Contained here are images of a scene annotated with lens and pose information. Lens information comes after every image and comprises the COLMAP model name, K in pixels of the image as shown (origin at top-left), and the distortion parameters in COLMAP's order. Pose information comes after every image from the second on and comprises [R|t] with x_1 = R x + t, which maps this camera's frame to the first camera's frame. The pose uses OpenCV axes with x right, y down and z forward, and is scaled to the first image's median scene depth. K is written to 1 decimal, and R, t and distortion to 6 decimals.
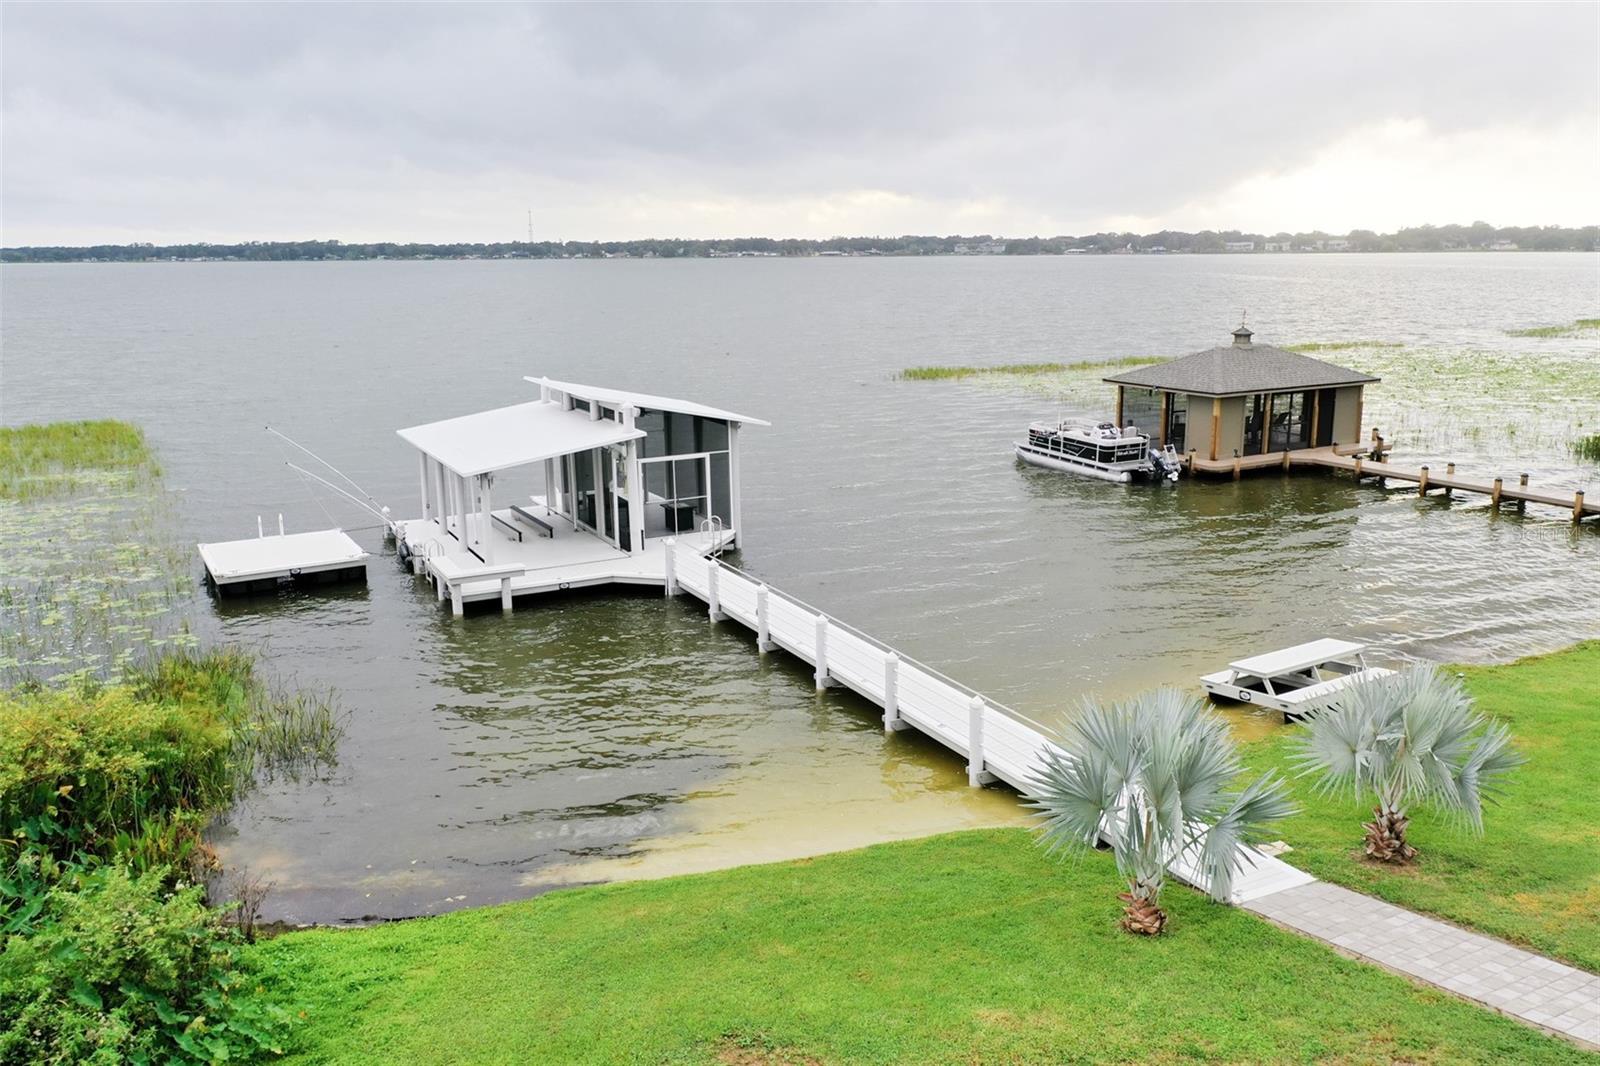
lens RADIAL K [[1267.8, 0, 800.0], [0, 1267.8, 533.0], [0, 0, 1]] dist [-0.001266, 0.003800]
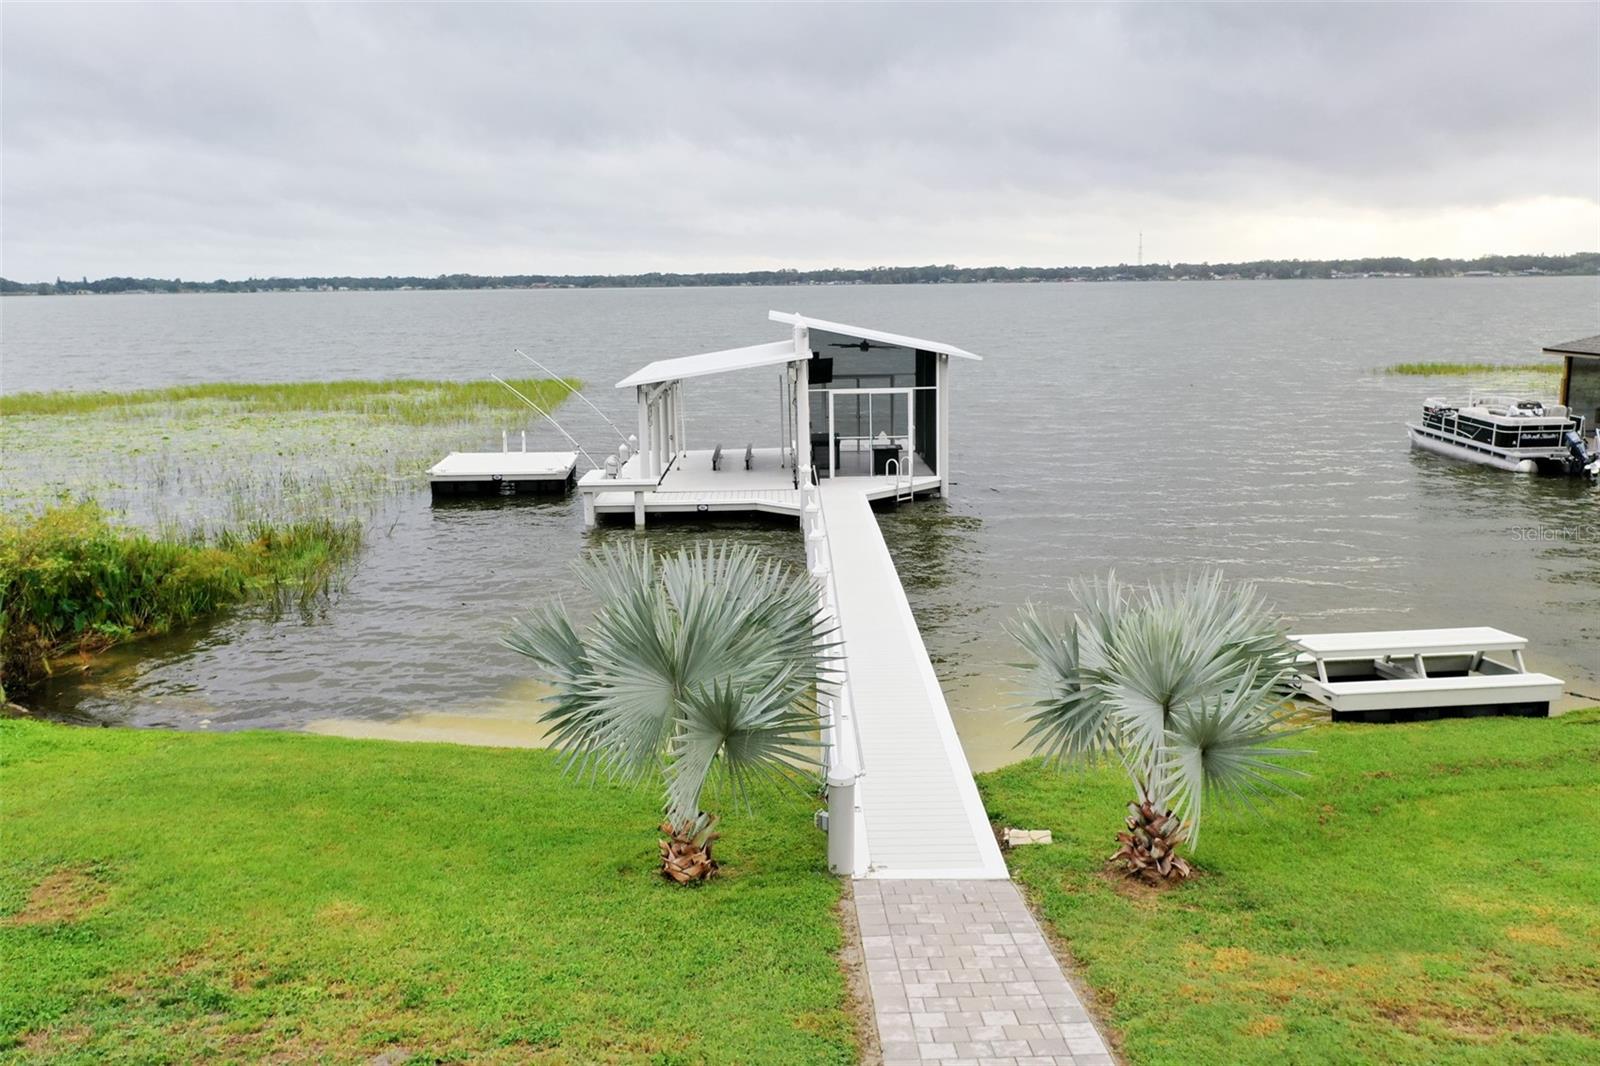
lens RADIAL K [[1267.8, 0, 800.0], [0, 1267.8, 533.0], [0, 0, 1]] dist [-0.001266, 0.003800]
pose [[0.890986, 0.083693, -0.446251, 0.192521], [-0.092831, 0.995681, 0.001391, 0.032709], [0.444440, 0.040187, 0.894907, 0.111122]]
